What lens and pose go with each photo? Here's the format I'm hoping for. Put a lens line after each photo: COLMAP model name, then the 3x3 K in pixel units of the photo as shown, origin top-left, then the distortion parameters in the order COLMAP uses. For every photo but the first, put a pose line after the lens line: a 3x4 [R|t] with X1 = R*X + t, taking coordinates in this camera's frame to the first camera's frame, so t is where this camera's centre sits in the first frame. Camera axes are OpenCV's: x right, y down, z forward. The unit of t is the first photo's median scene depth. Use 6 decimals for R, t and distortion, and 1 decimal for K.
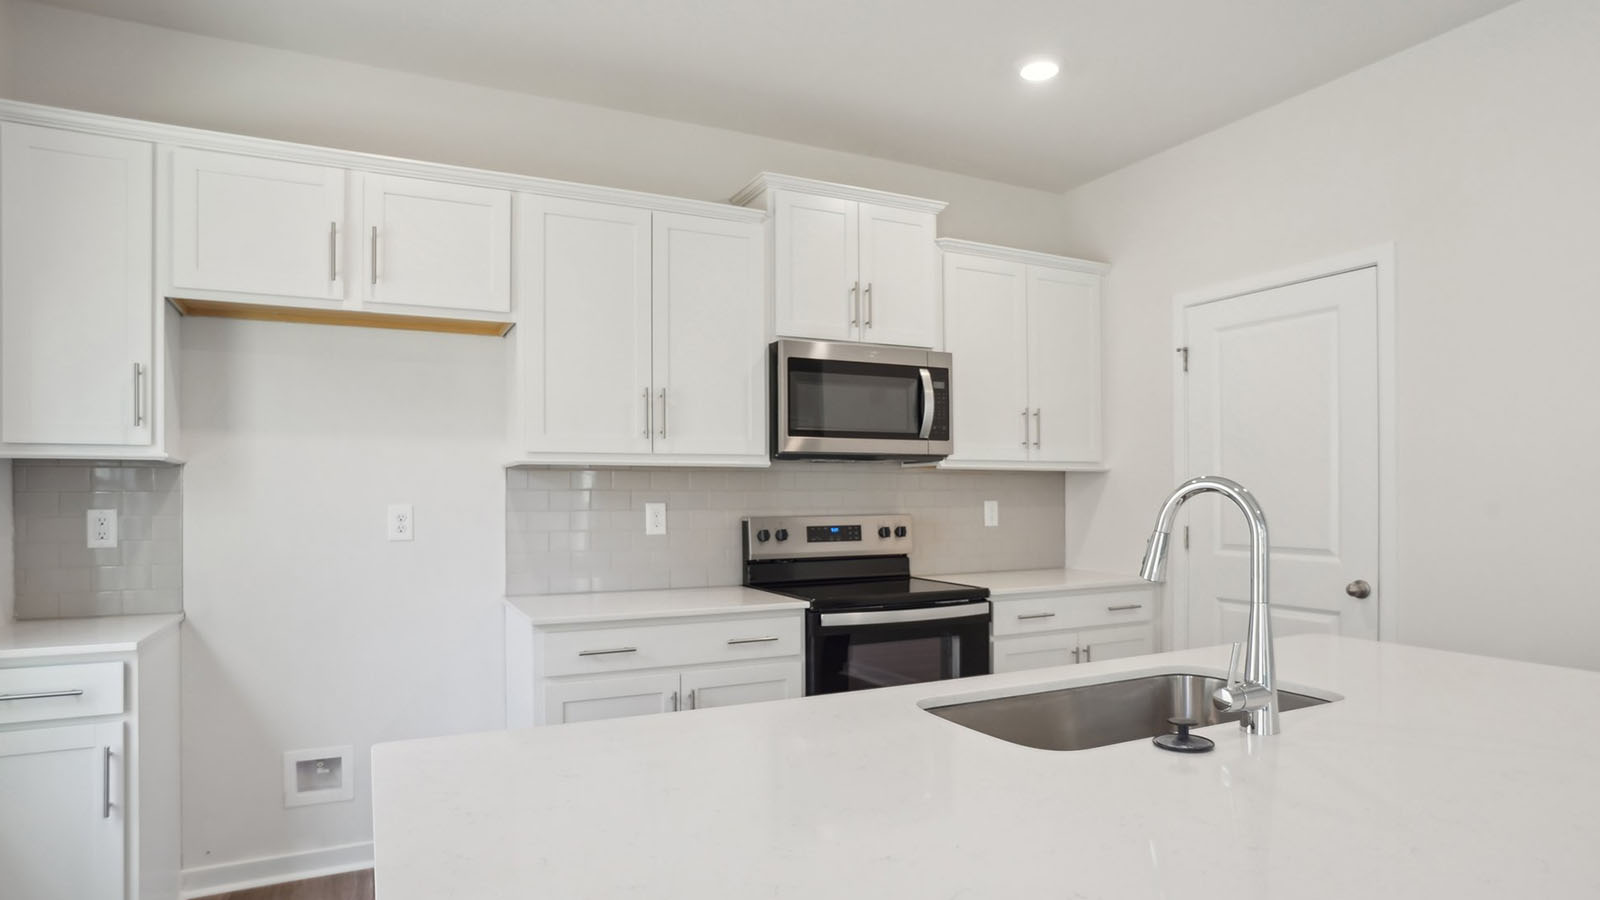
lens RADIAL K [[1191.3, 0, 800.0], [0, 1191.3, 450.0], [0, 0, 1]] dist [-0.063582, 0.000503]
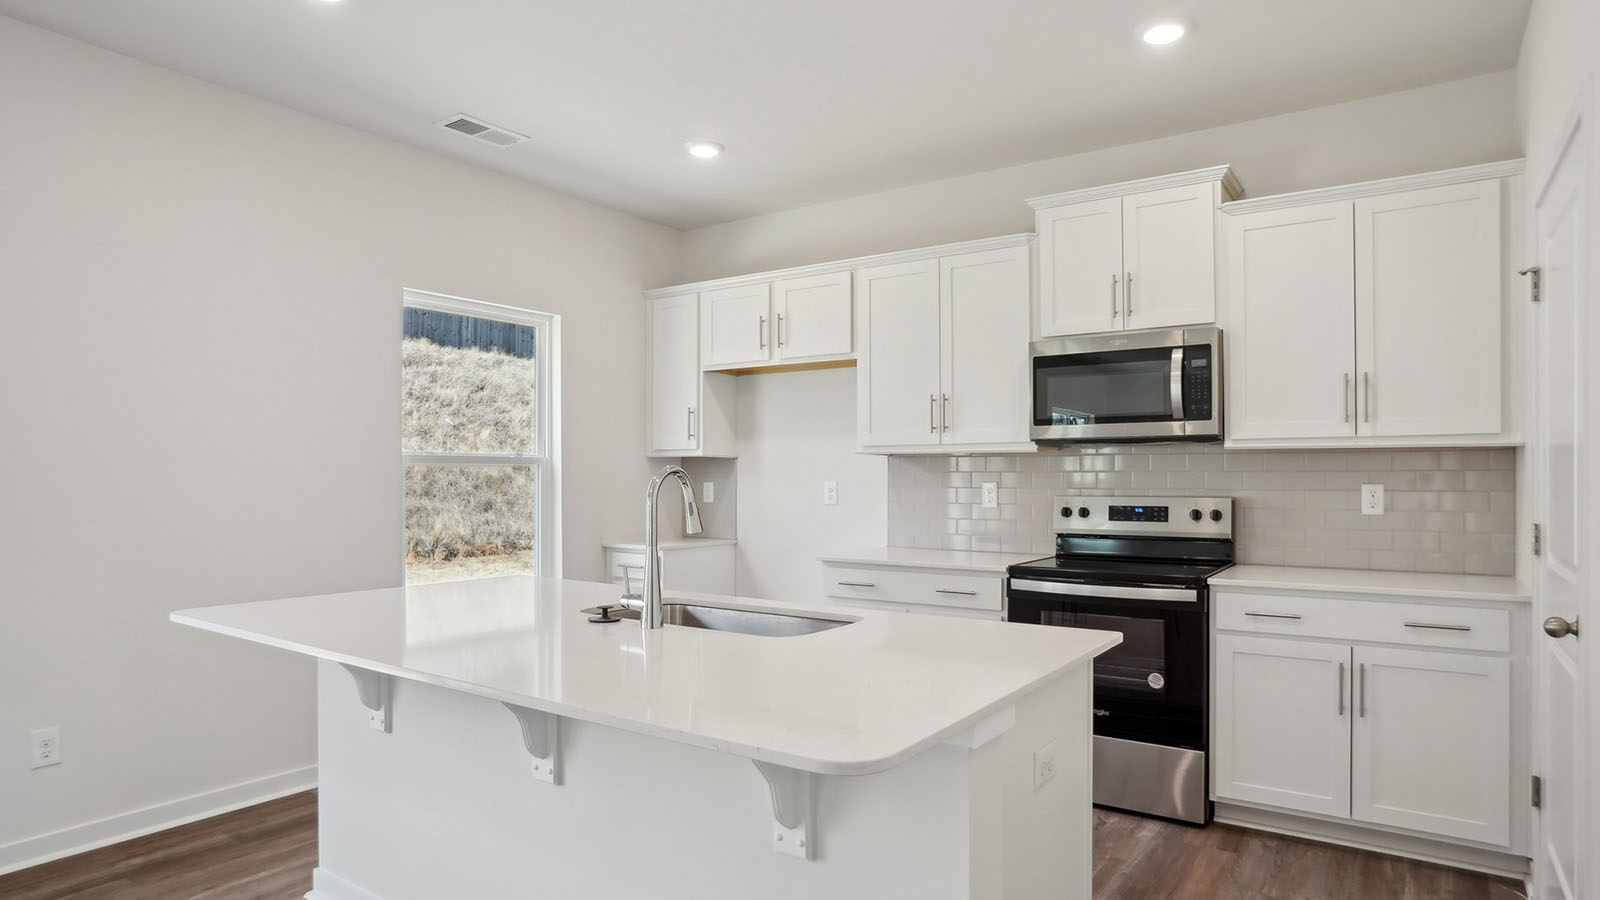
lens RADIAL K [[893.0, 0, 809.2], [0, 893.0, 477.1], [0, 0, 1]] dist [-0.079904, 0.001688]
pose [[0.387337, 0.006012, -0.921919, 0.652318], [0.031864, 0.999294, 0.019904, 0.013435], [0.921388, -0.037086, 0.386872, 0.440658]]
